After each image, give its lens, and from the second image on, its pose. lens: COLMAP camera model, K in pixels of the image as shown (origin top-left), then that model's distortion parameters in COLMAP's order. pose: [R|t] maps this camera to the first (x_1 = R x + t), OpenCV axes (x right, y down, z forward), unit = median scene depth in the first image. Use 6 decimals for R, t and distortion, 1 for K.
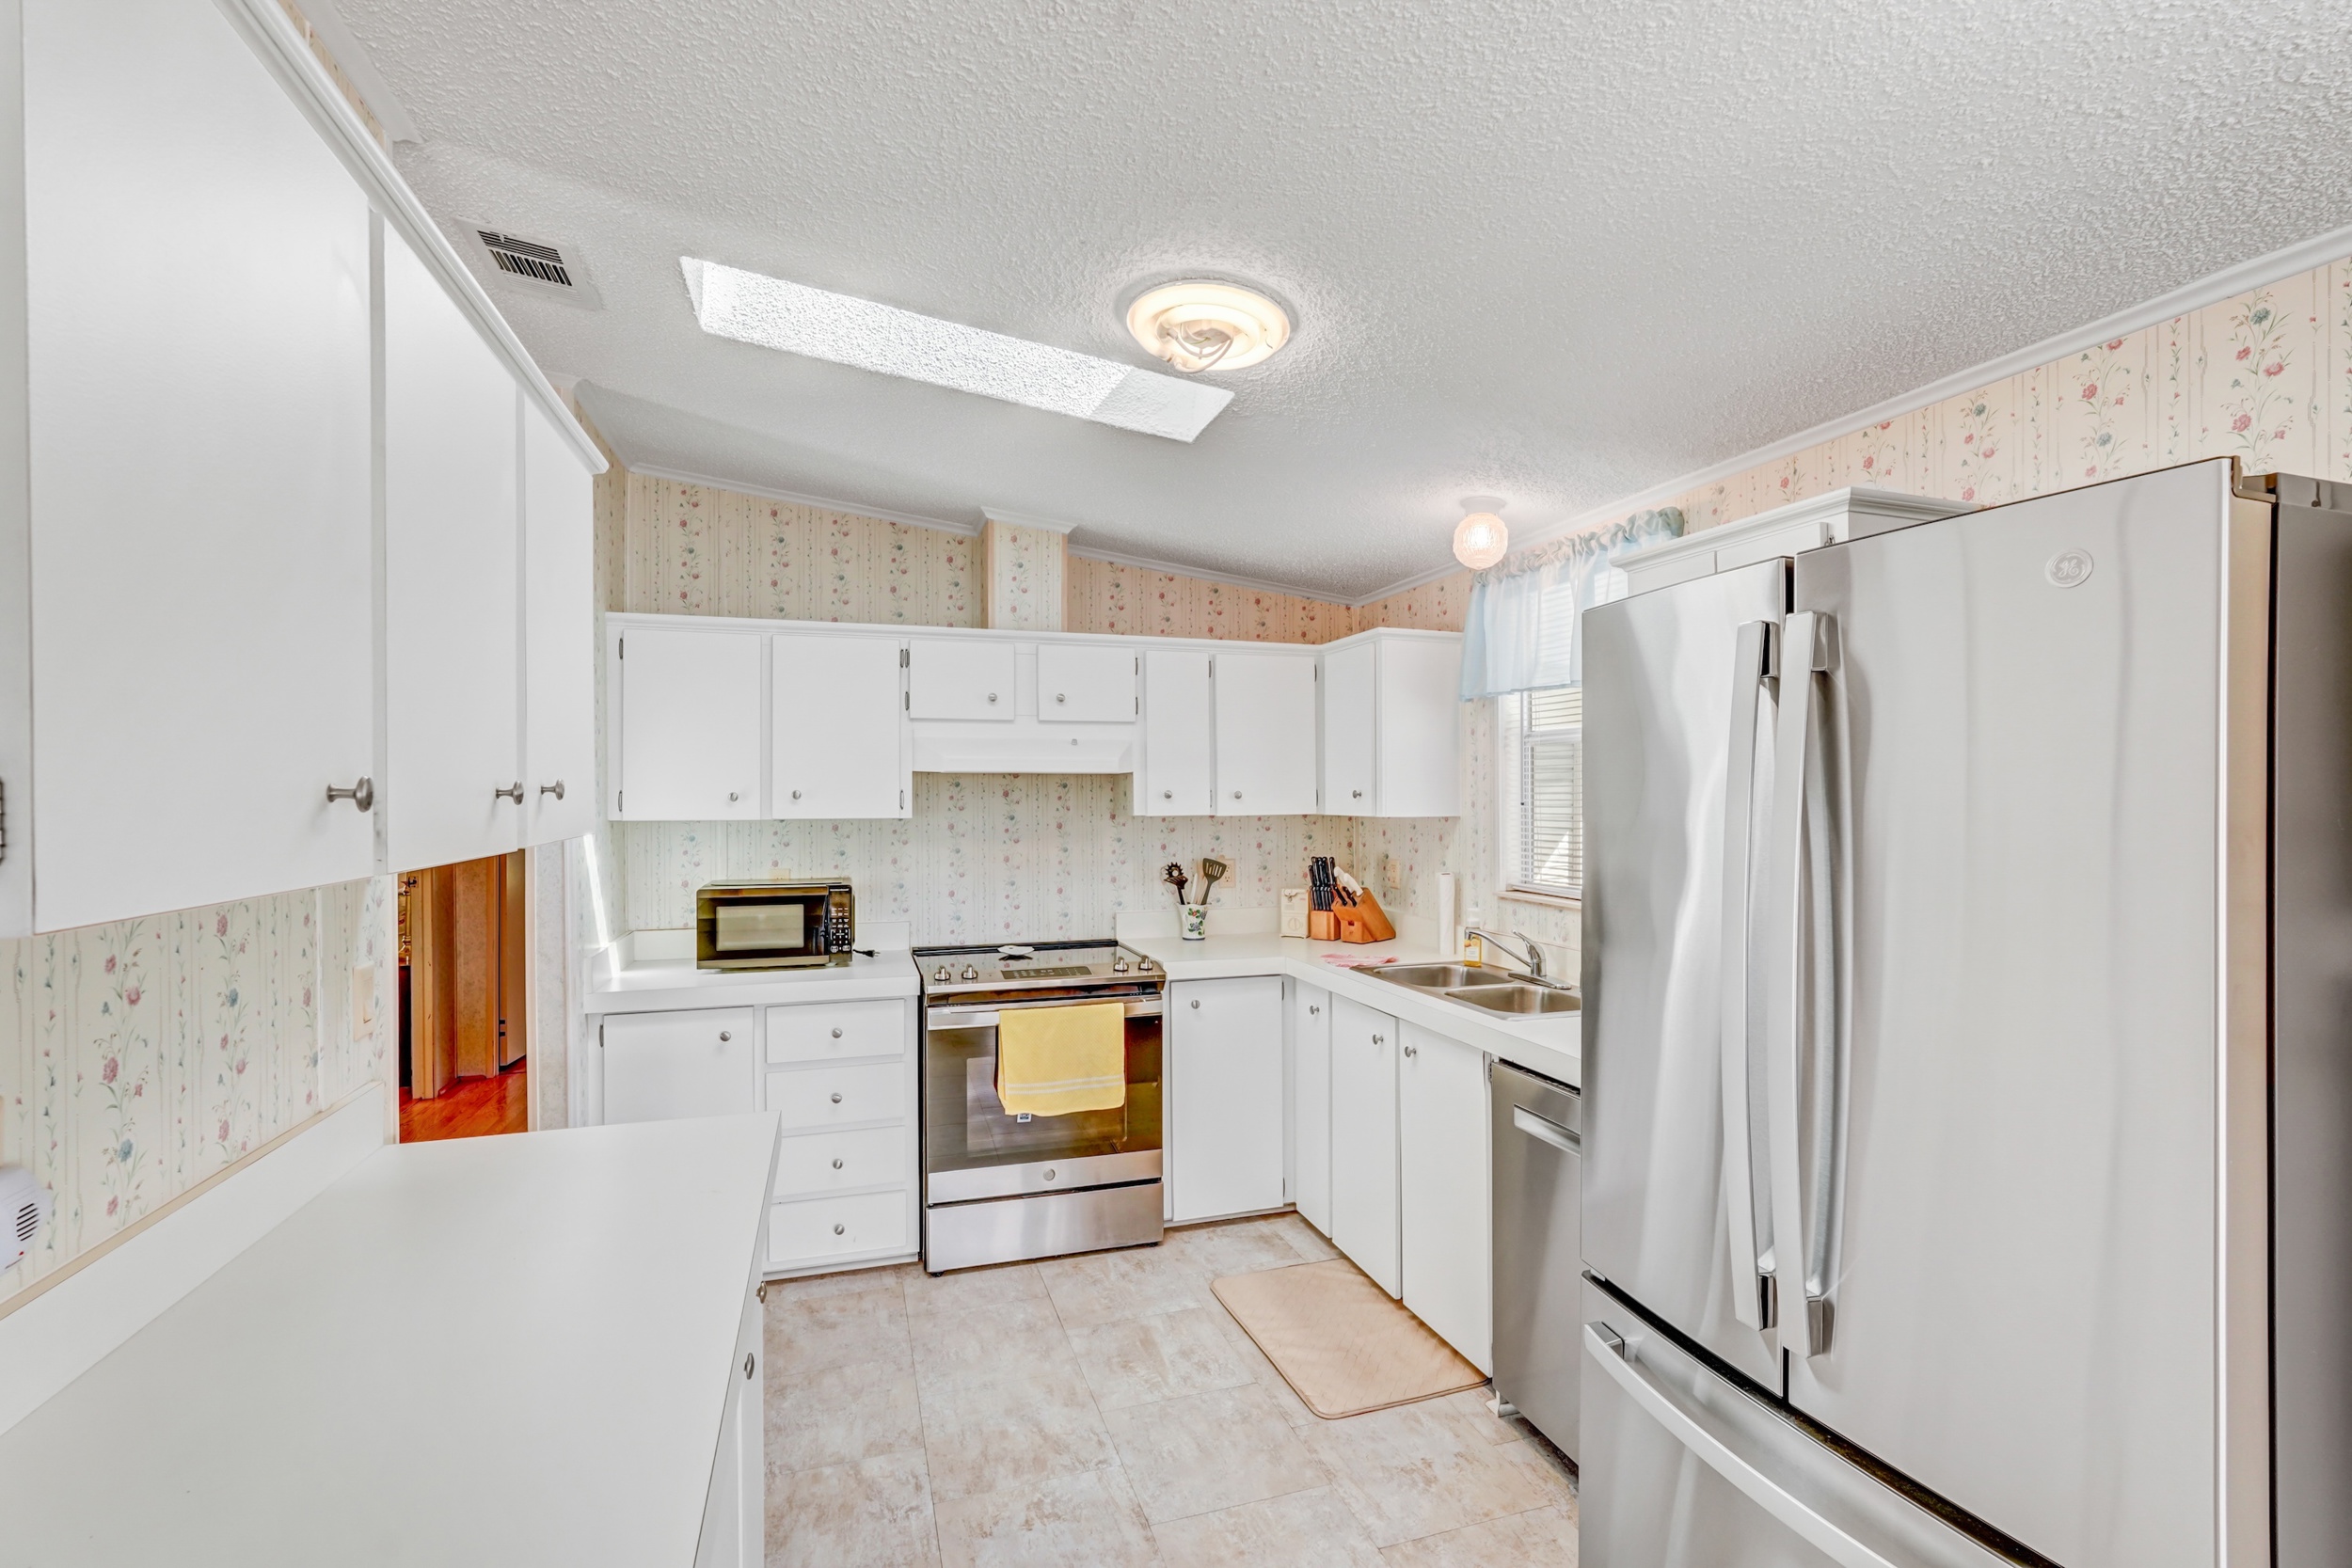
lens RADIAL K [[1035.8, 0, 1172.9], [0, 1035.8, 794.5], [0, 0, 1]] dist [-0.016475, 0.000306]
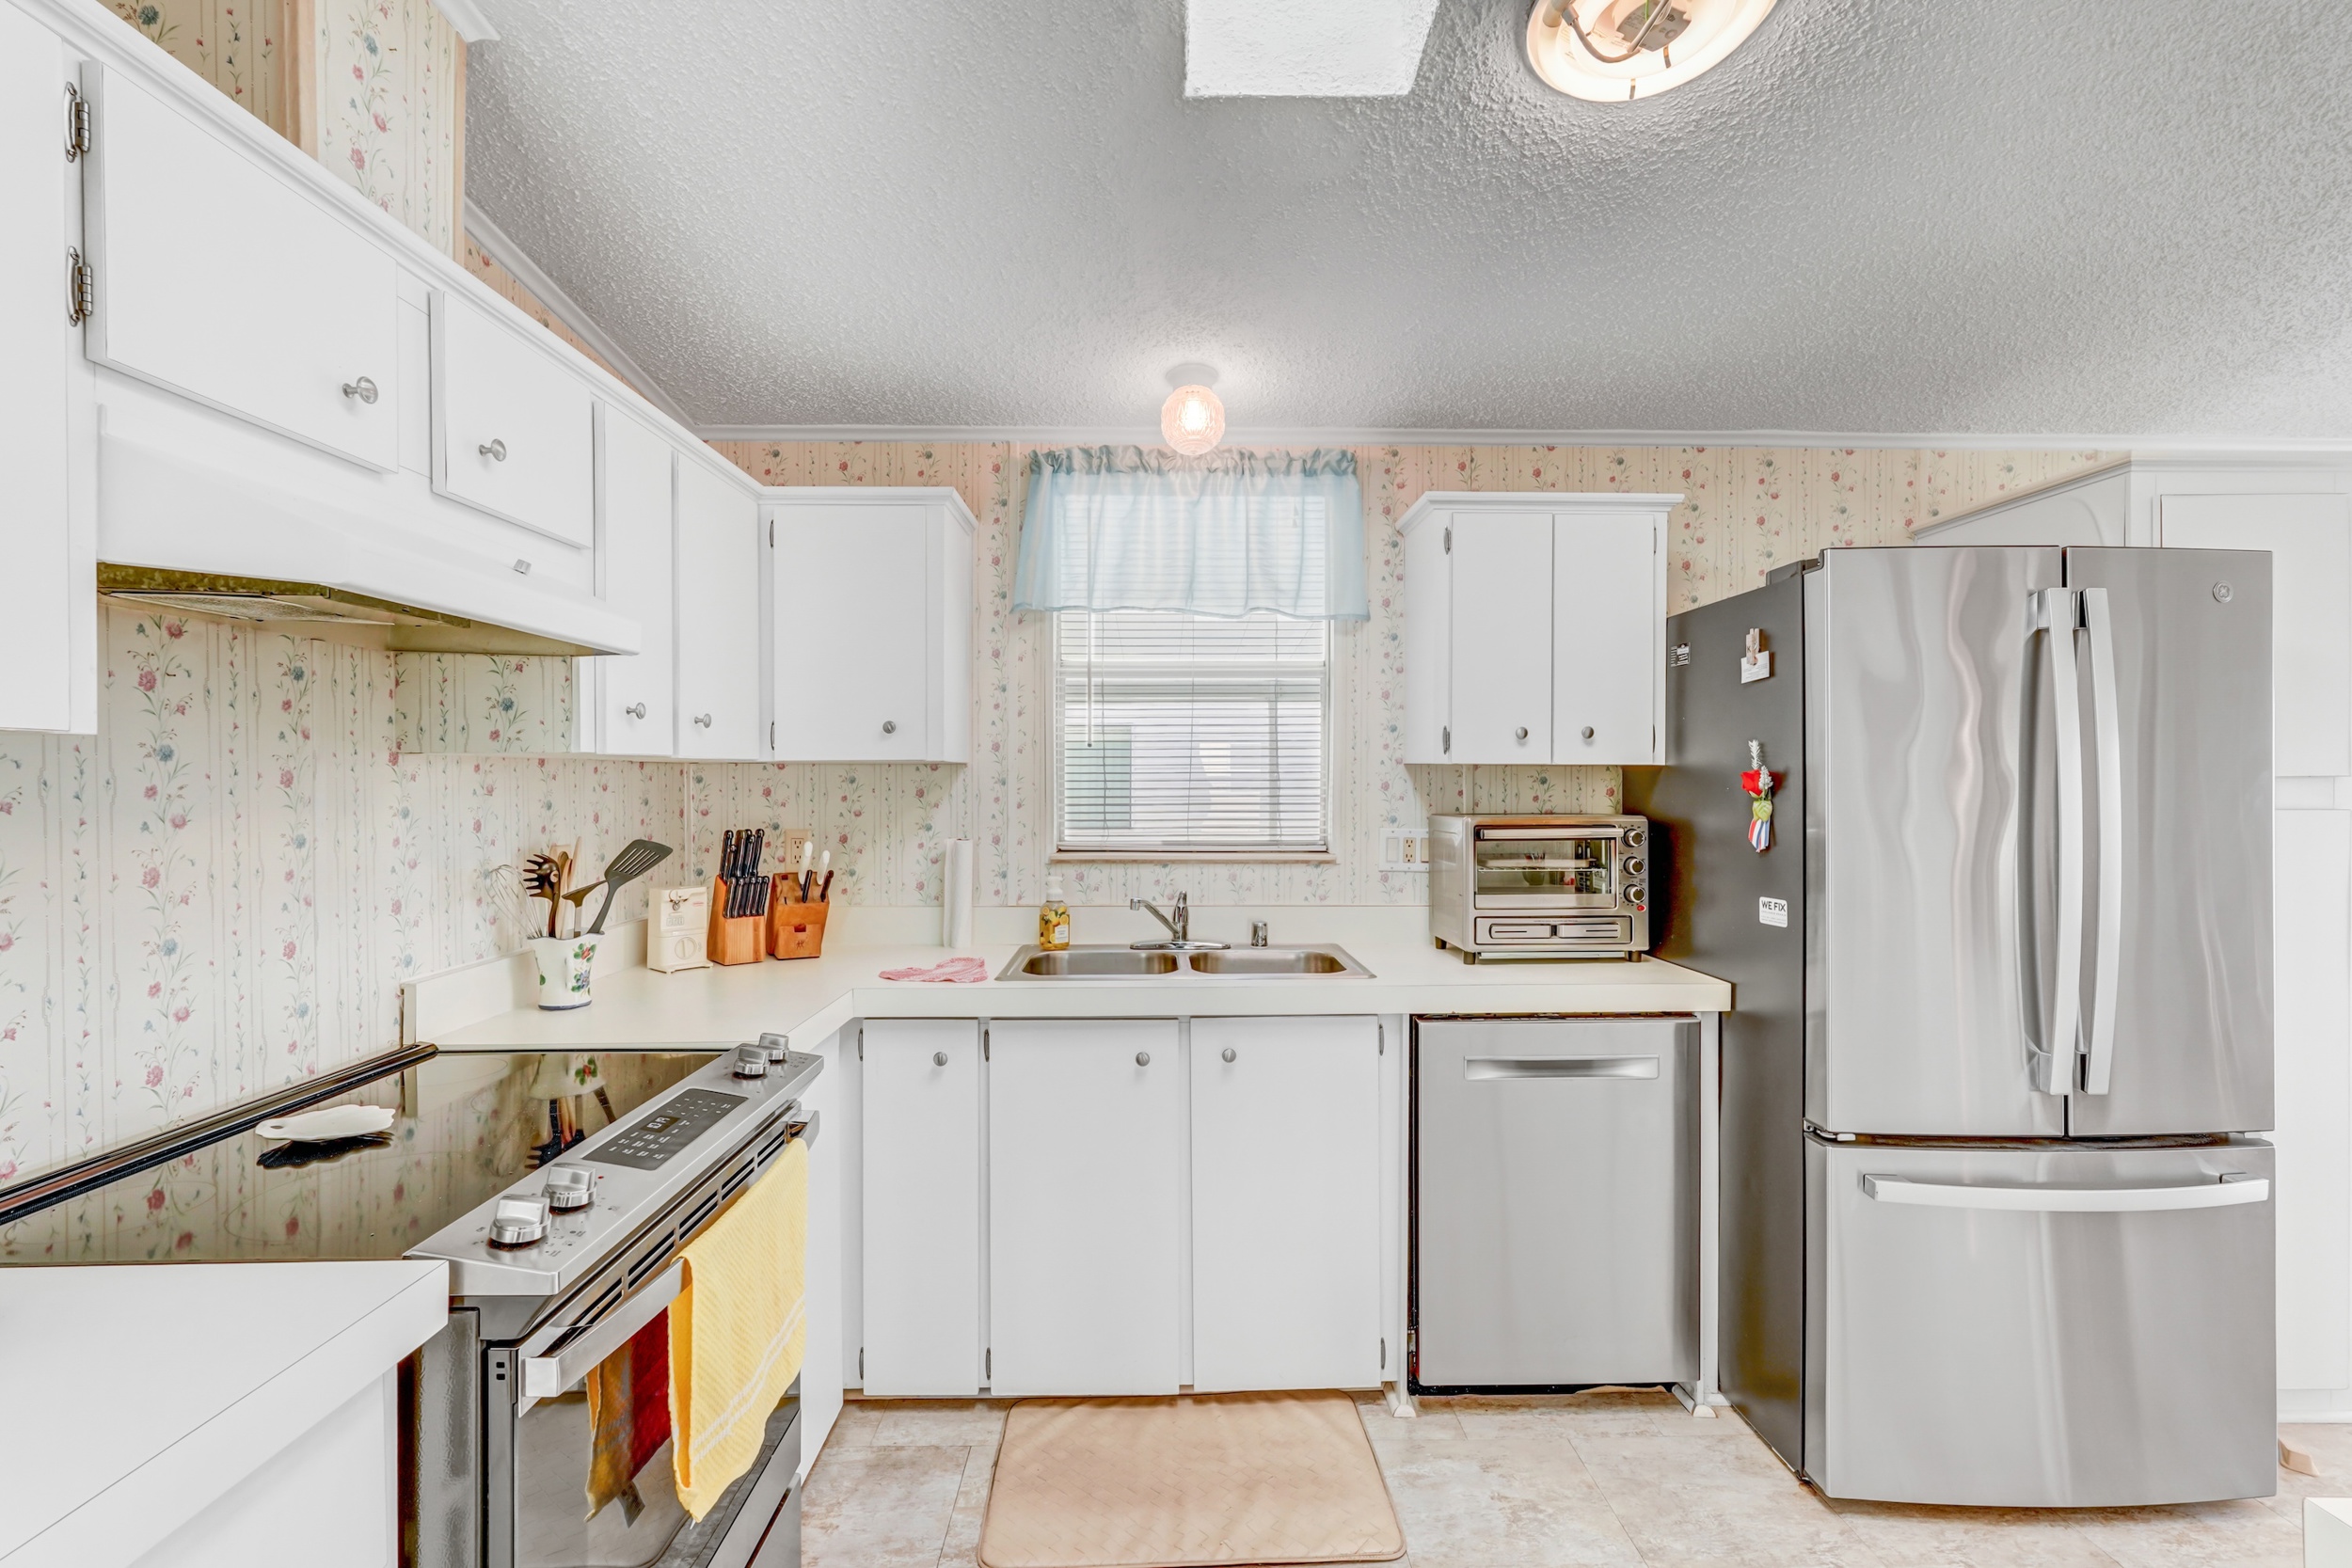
lens RADIAL K [[1035.8, 0, 1176.3], [0, 1035.8, 782.4], [0, 0, 1]] dist [-0.016475, 0.000306]
pose [[0.294248, -0.003715, 0.955722, -0.416744], [-0.000827, 0.999991, 0.004141, 0.033397], [-0.955729, -0.002008, 0.294242, 0.649813]]
